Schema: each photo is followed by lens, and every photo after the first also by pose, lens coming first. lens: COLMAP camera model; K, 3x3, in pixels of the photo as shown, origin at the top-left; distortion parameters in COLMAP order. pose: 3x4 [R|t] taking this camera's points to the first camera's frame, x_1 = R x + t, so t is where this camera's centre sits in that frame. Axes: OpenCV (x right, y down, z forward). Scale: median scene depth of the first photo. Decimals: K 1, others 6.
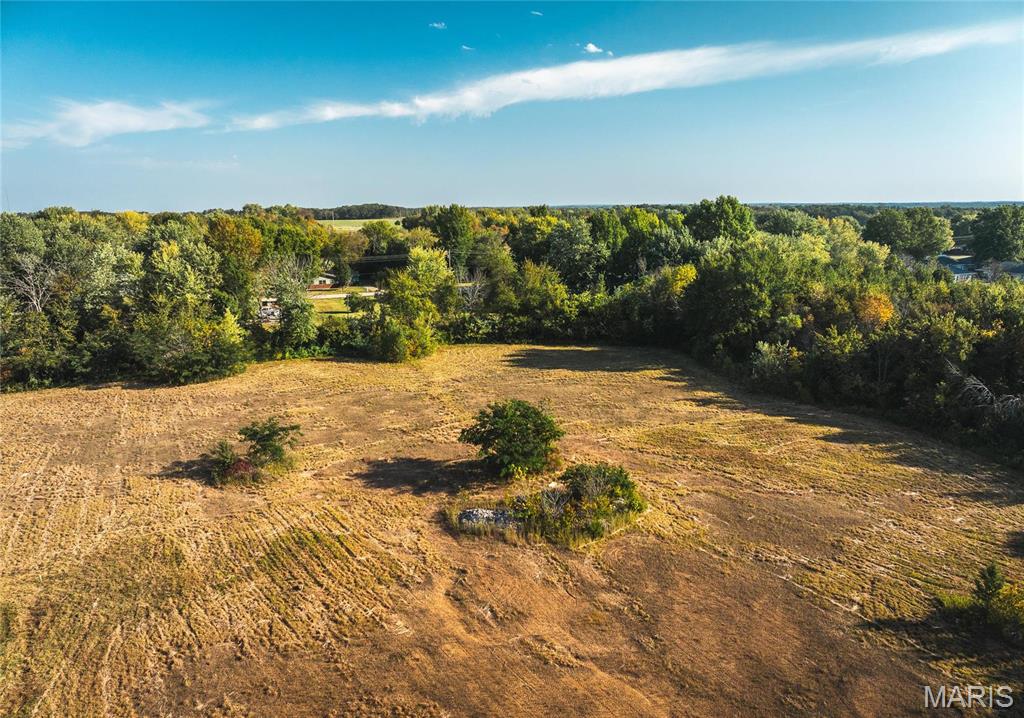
lens RADIAL K [[731.9, 0, 512.0], [0, 731.9, 359.0], [0, 0, 1]] dist [0.027062, -0.149886]
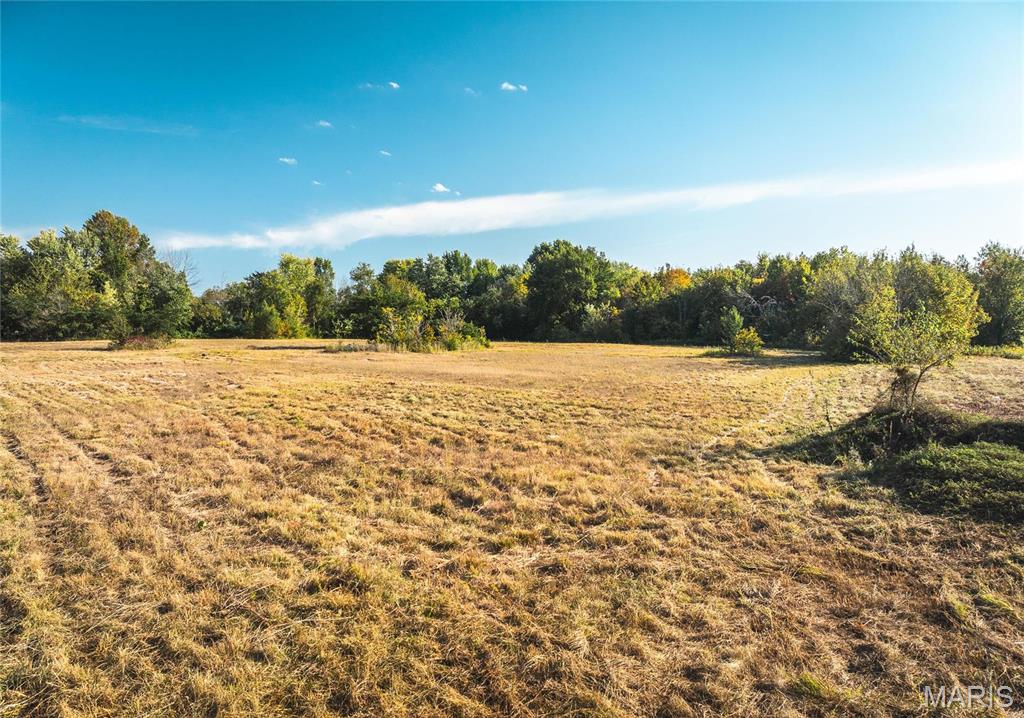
lens RADIAL K [[753.0, 0, 525.2], [0, 753.0, 380.7], [0, 0, 1]] dist [-0.037692, -0.003512]
pose [[0.977765, -0.009390, 0.209493, -0.019230], [0.048116, 0.982390, -0.180537, 0.267732], [-0.204108, 0.186603, 0.960999, -0.123061]]
